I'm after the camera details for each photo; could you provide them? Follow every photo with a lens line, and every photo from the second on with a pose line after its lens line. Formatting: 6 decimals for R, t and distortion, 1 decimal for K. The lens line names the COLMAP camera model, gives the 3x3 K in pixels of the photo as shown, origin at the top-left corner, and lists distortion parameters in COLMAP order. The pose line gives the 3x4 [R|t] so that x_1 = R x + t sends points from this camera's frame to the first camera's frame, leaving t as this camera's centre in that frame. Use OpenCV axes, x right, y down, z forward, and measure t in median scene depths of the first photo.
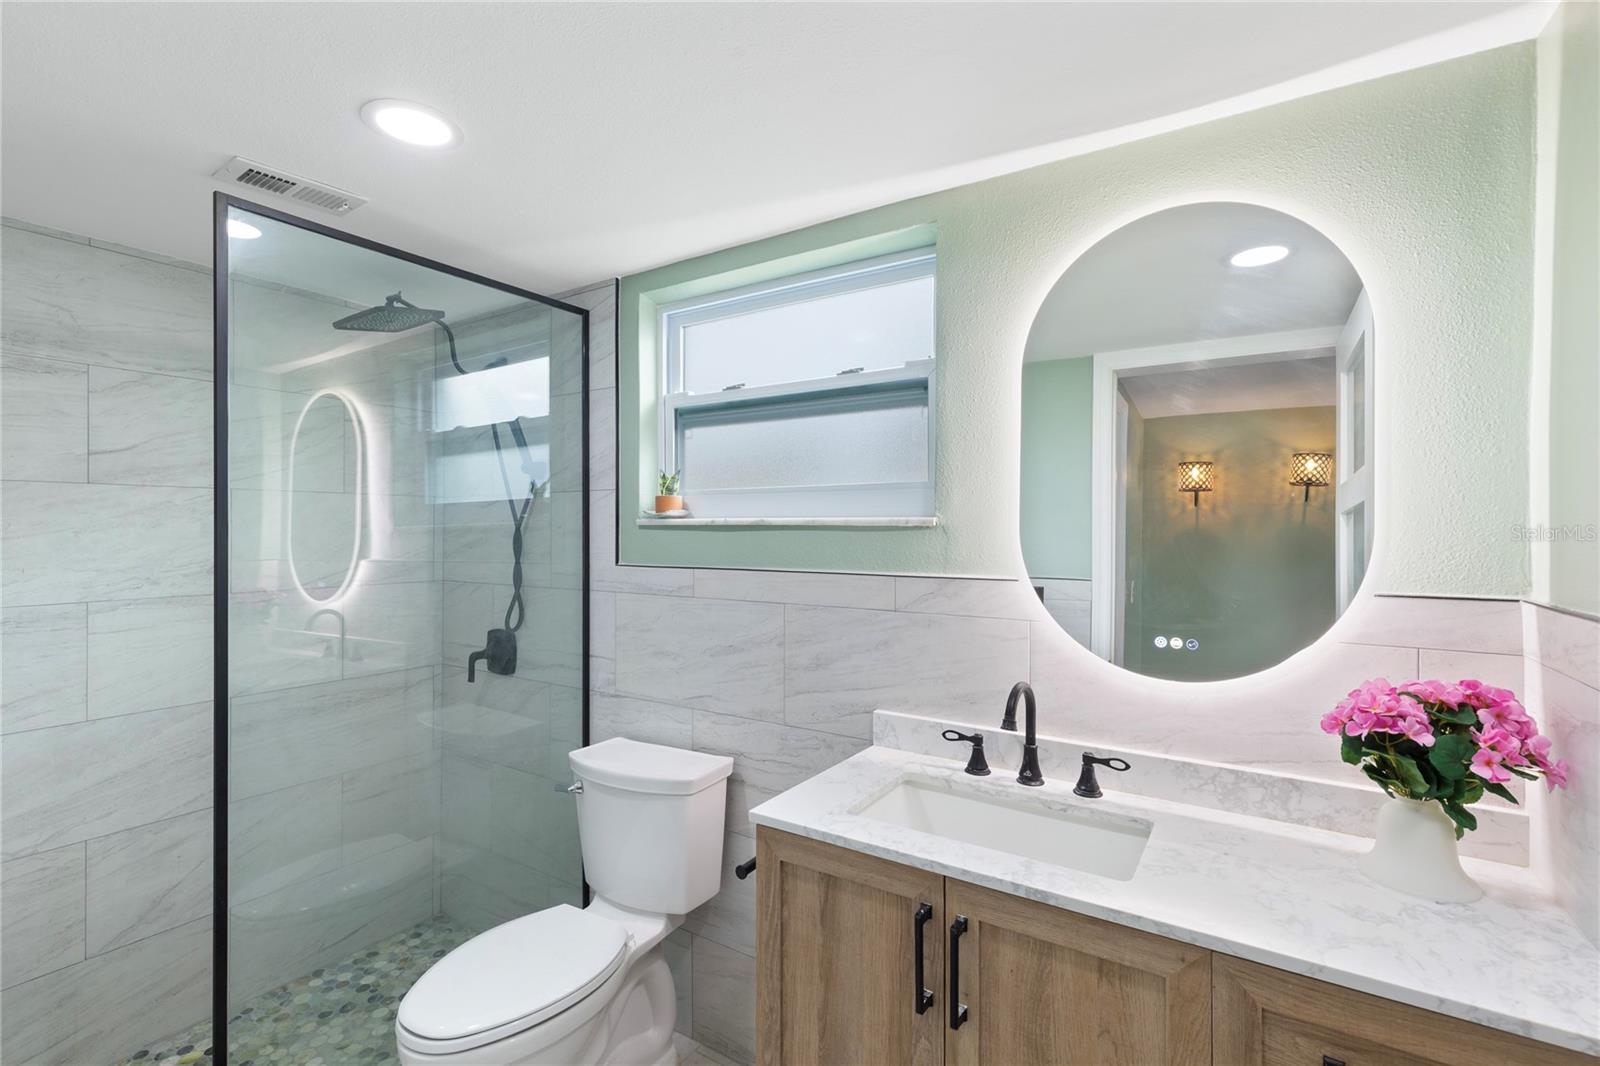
lens RADIAL K [[734.4, 0, 786.3], [0, 734.4, 529.2], [0, 0, 1]] dist [0.006097, -0.002185]
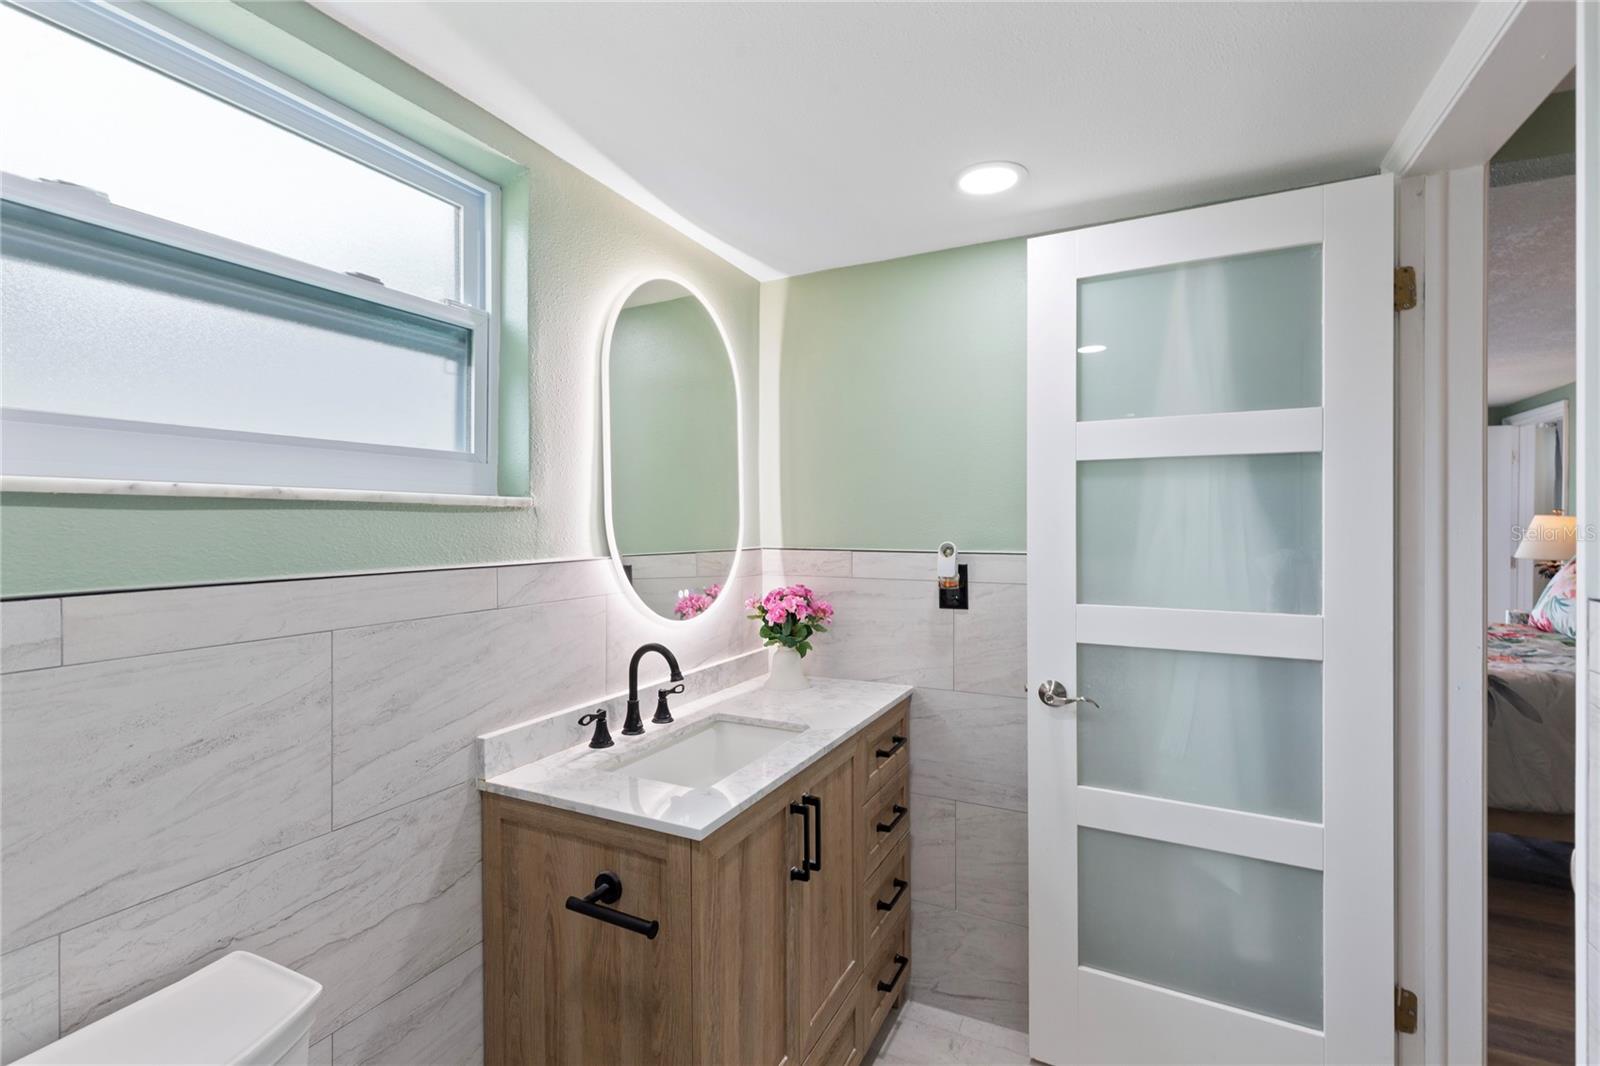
lens RADIAL K [[734.4, 0, 794.2], [0, 734.4, 531.2], [0, 0, 1]] dist [0.006097, -0.002185]
pose [[-0.128236, -0.011542, 0.991676, -0.560469], [0.003170, 0.999922, 0.012048, 0.011752], [-0.991739, 0.004688, -0.128190, 0.604878]]
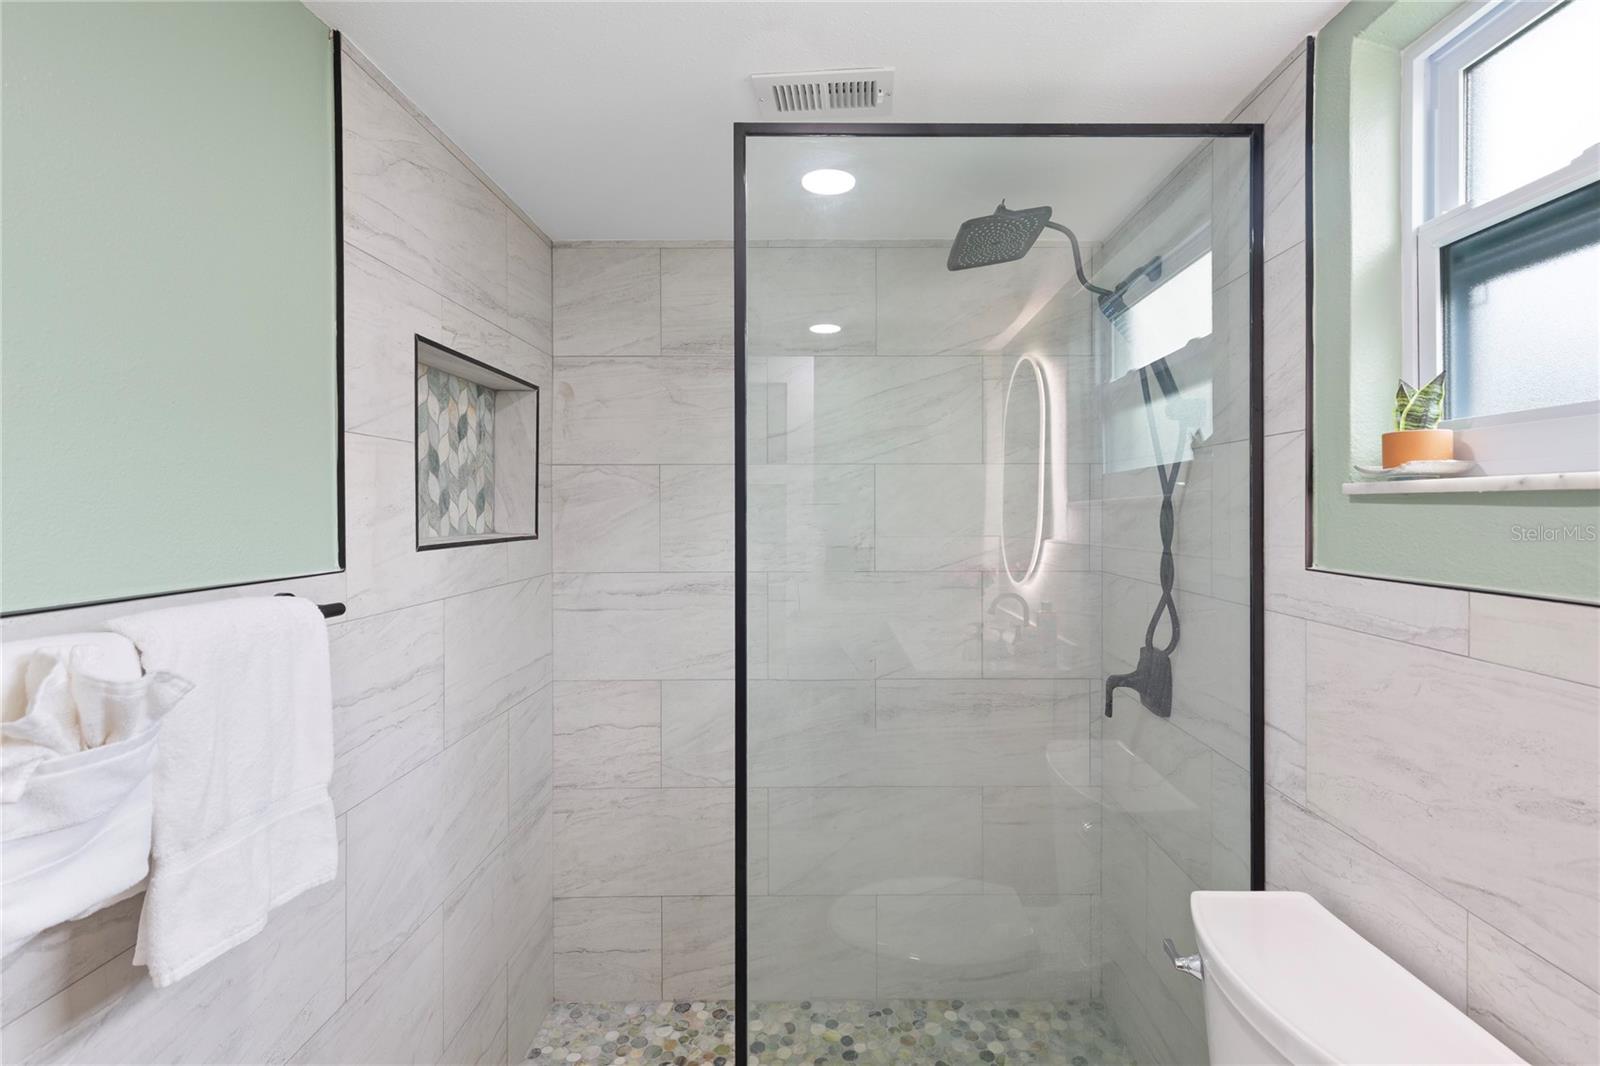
lens RADIAL K [[734.4, 0, 854.4], [0, 734.4, 509.6], [0, 0, 1]] dist [0.006097, -0.002185]
pose [[0.571285, 0.001632, -0.820750, 0.022770], [0.001885, 0.999993, 0.003300, 0.002757], [0.820749, -0.003432, 0.571278, 0.424438]]
